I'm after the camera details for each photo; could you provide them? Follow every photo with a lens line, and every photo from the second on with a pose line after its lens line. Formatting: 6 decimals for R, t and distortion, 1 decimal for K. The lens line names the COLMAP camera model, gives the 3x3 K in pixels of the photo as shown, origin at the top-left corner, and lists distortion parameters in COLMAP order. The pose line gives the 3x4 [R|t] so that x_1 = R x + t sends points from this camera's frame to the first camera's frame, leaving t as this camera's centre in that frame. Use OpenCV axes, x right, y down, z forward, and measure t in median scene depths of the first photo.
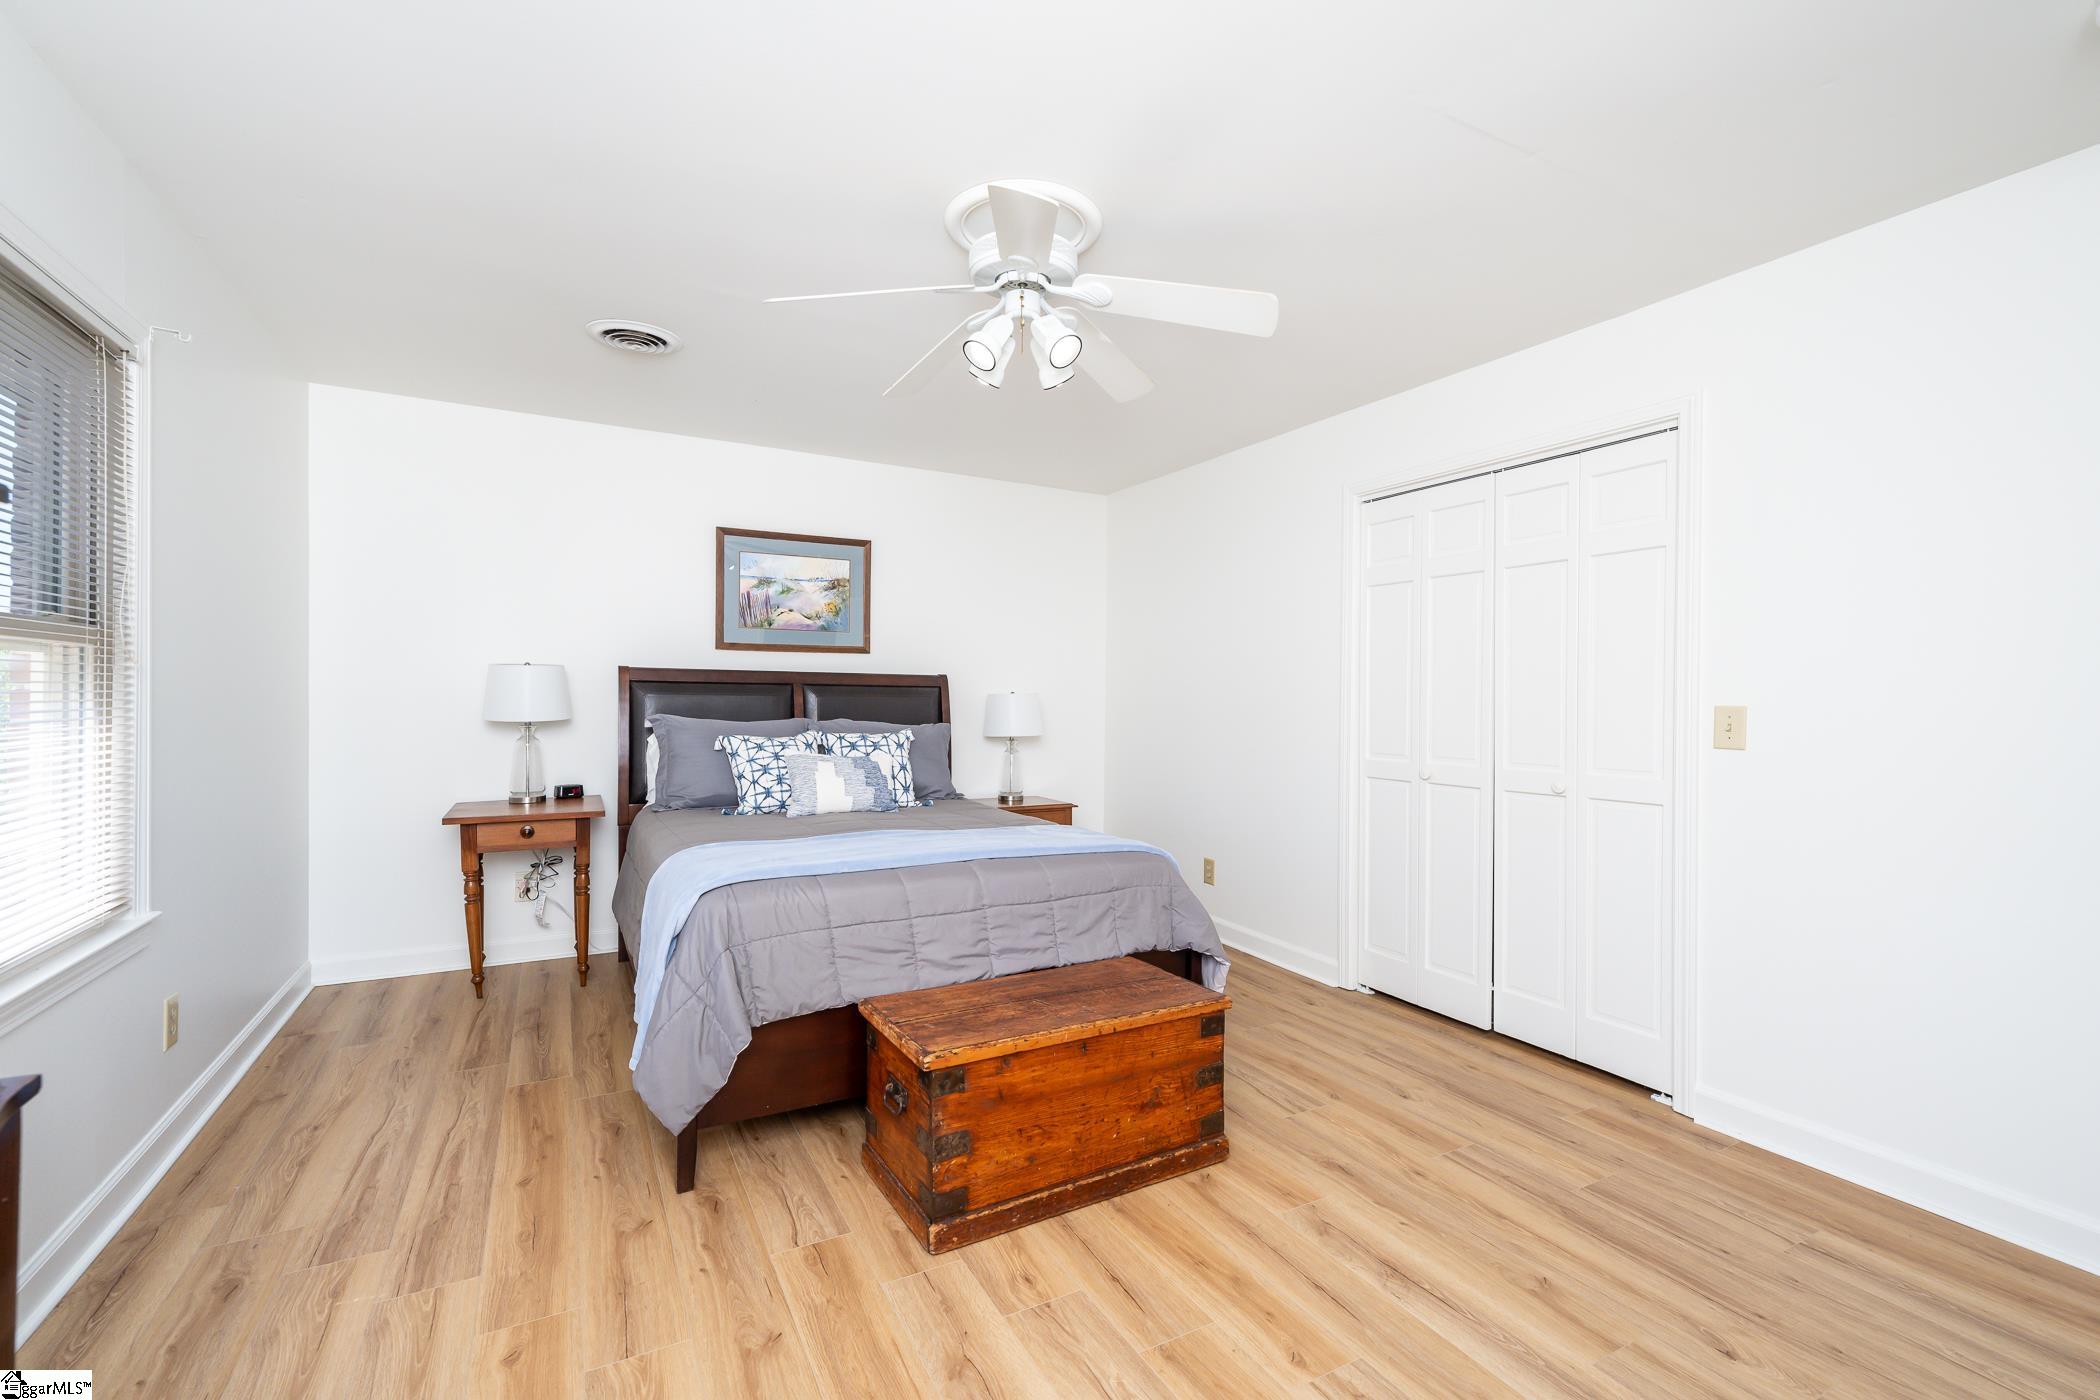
lens RADIAL K [[889.6, 0, 1042.0], [0, 889.6, 702.2], [0, 0, 1]] dist [0.004714, -0.000357]
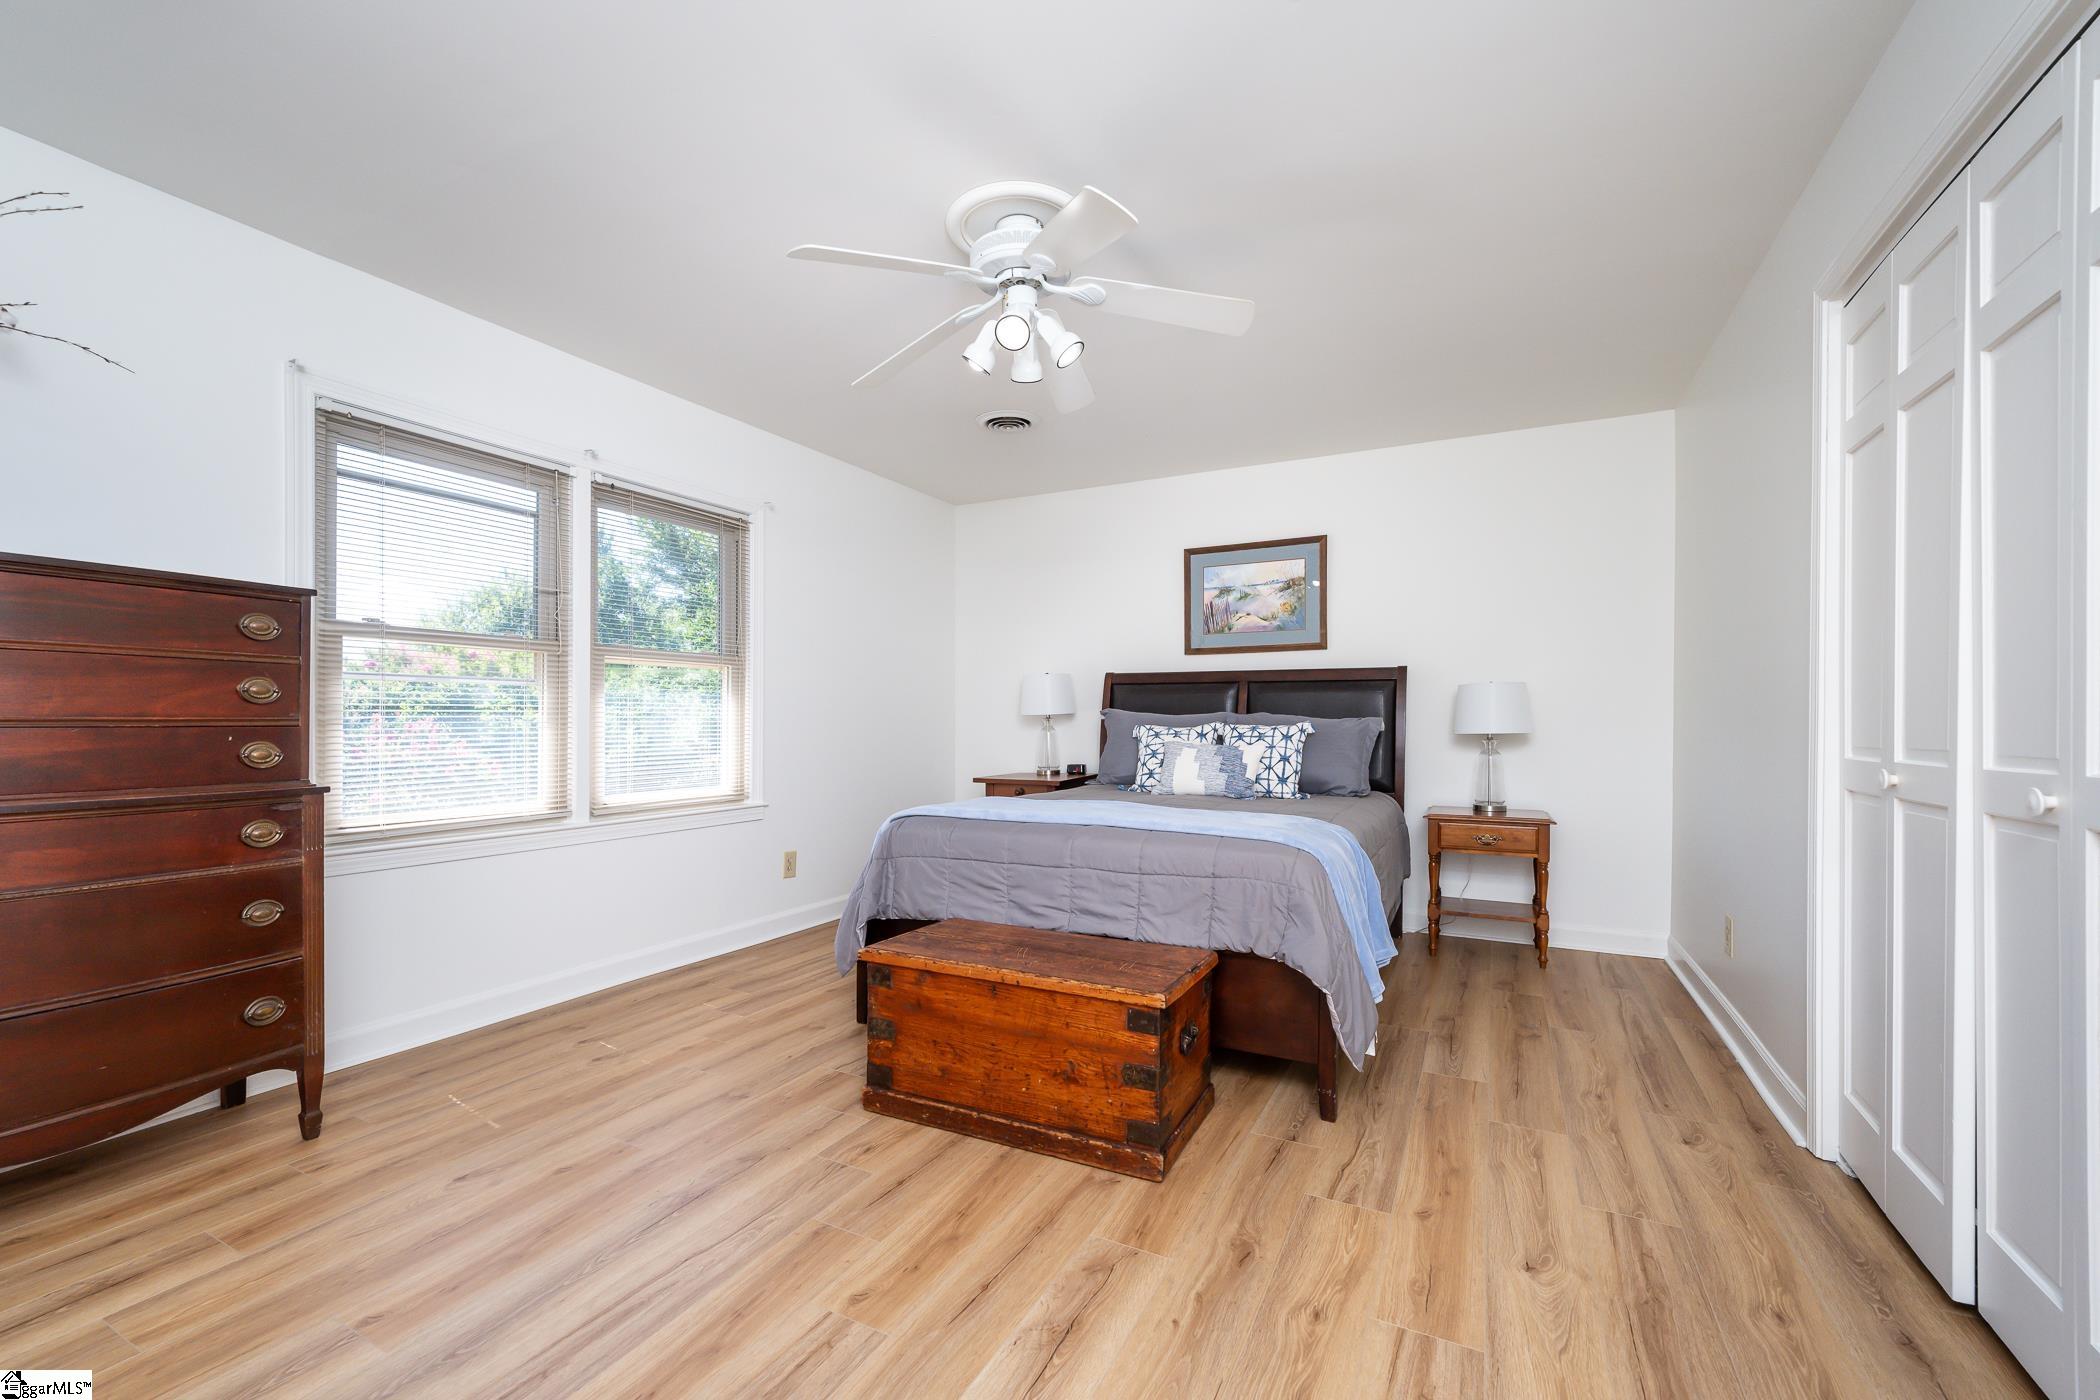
lens RADIAL K [[843.6, 0, 1055.3], [0, 843.6, 718.3], [0, 0, 1]] dist [0.002280, 0.000405]
pose [[0.569670, -0.011514, -0.821793, 0.537204], [-0.000144, 0.999900, -0.014110, 0.047481], [0.821874, 0.008156, 0.569611, 0.288061]]
